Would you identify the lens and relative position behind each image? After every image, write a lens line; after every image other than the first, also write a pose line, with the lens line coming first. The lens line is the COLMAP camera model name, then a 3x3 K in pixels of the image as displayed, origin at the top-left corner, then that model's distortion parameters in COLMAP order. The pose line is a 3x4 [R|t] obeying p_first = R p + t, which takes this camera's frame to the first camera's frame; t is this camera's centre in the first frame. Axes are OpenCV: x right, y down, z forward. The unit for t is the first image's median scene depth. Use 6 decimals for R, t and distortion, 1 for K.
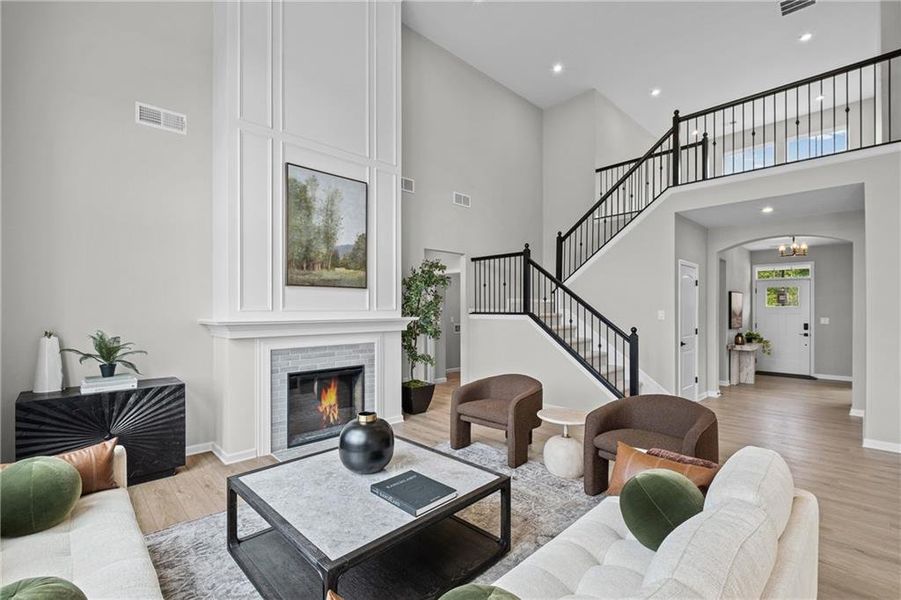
lens RADIAL K [[404.2, 0, 439.6], [0, 404.2, 304.7], [0, 0, 1]] dist [-0.000888, -0.000394]
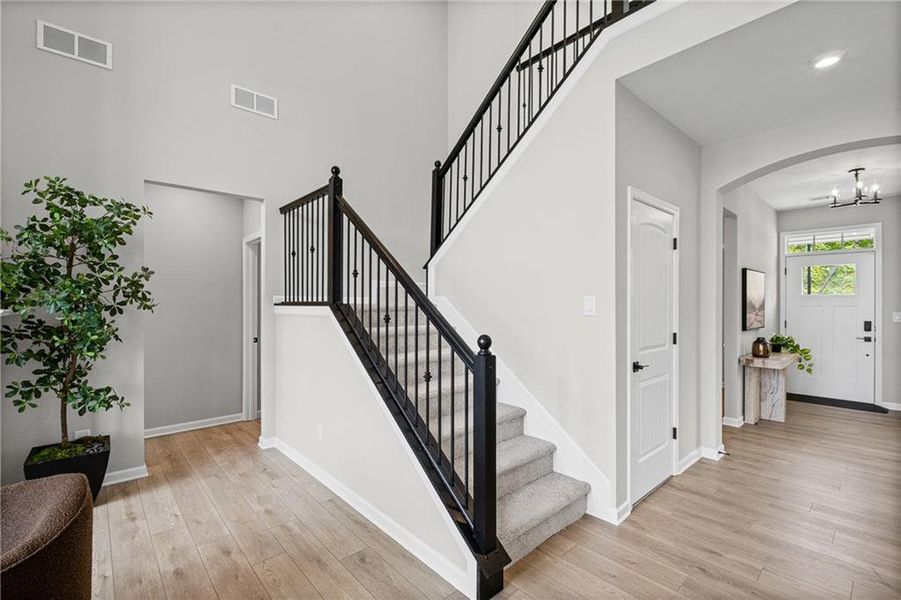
lens RADIAL K [[396.6, 0, 447.4], [0, 396.6, 299.6], [0, 0, 1]] dist [-0.001029, -0.000790]
pose [[0.999594, -0.000504, -0.028472, 0.451364], [0.000499, 1.000000, -0.000186, 0.020782], [0.028472, 0.000172, 0.999595, 0.610550]]
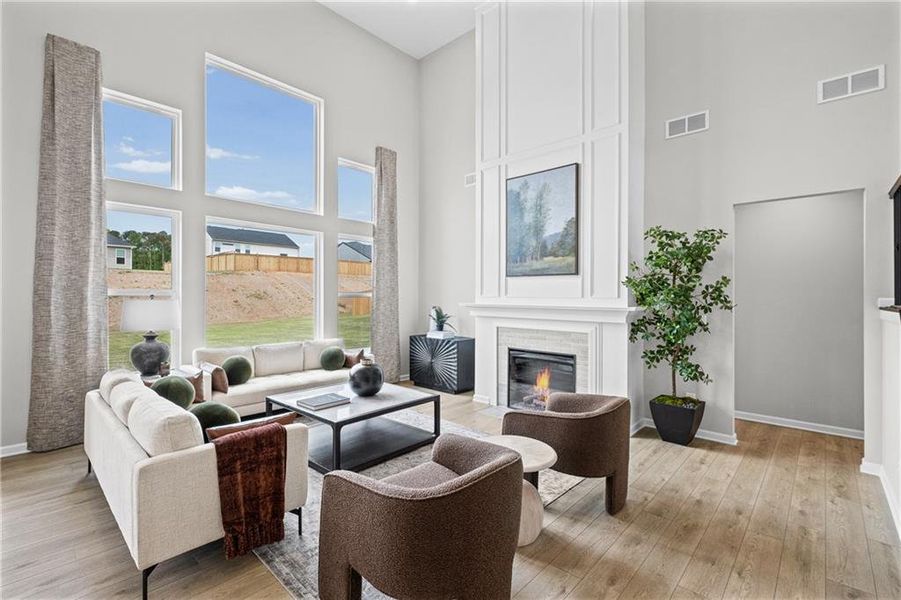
lens RADIAL K [[396.6, 0, 447.4], [0, 396.6, 299.6], [0, 0, 1]] dist [-0.001029, -0.000790]
pose [[0.056680, 0.005215, -0.998379, 0.700195], [-0.001727, 0.999985, 0.005125, 0.013496], [0.998391, 0.001434, 0.056688, 0.622051]]
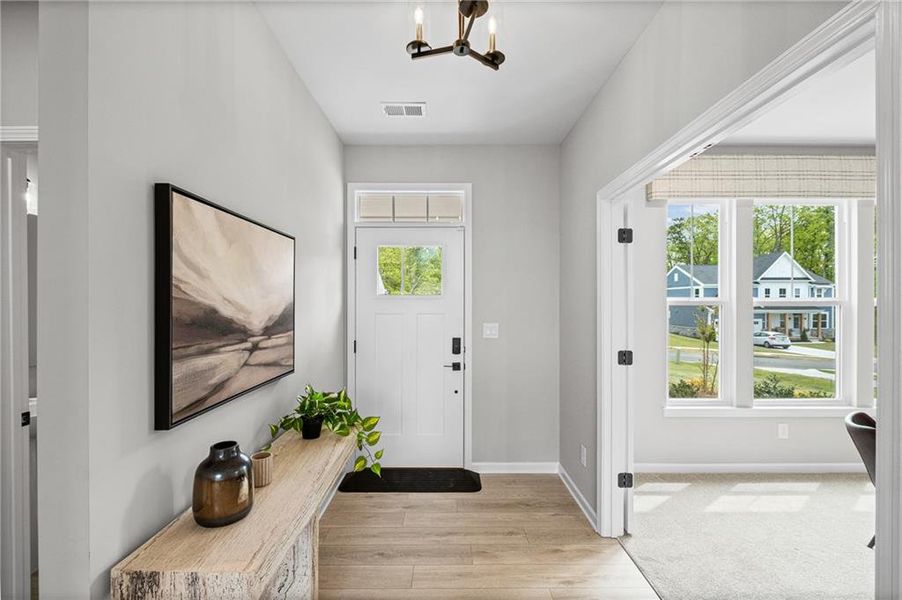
lens RADIAL K [[397.0, 0, 447.9], [0, 397.0, 299.6], [0, 0, 1]] dist [-0.001029, -0.000790]
pose [[0.686751, 0.001344, 0.726892, 1.037456], [-0.002017, 0.999998, 0.000057, 0.015096], [-0.726890, -0.001505, 0.686752, 1.239265]]
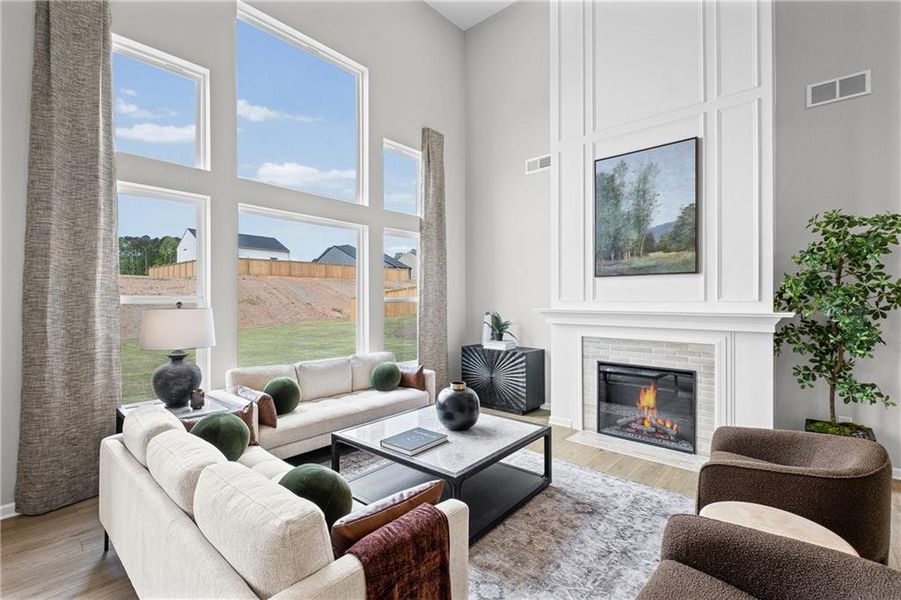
lens RADIAL K [[402.5, 0, 450.2], [0, 402.5, 302.3], [0, 0, 1]] dist [-0.002043, -0.000319]
pose [[0.079663, 0.002033, -0.996820, 0.530086], [0.006420, 0.999976, 0.002553, 0.010308], [0.996801, -0.006603, 0.079648, 0.448237]]
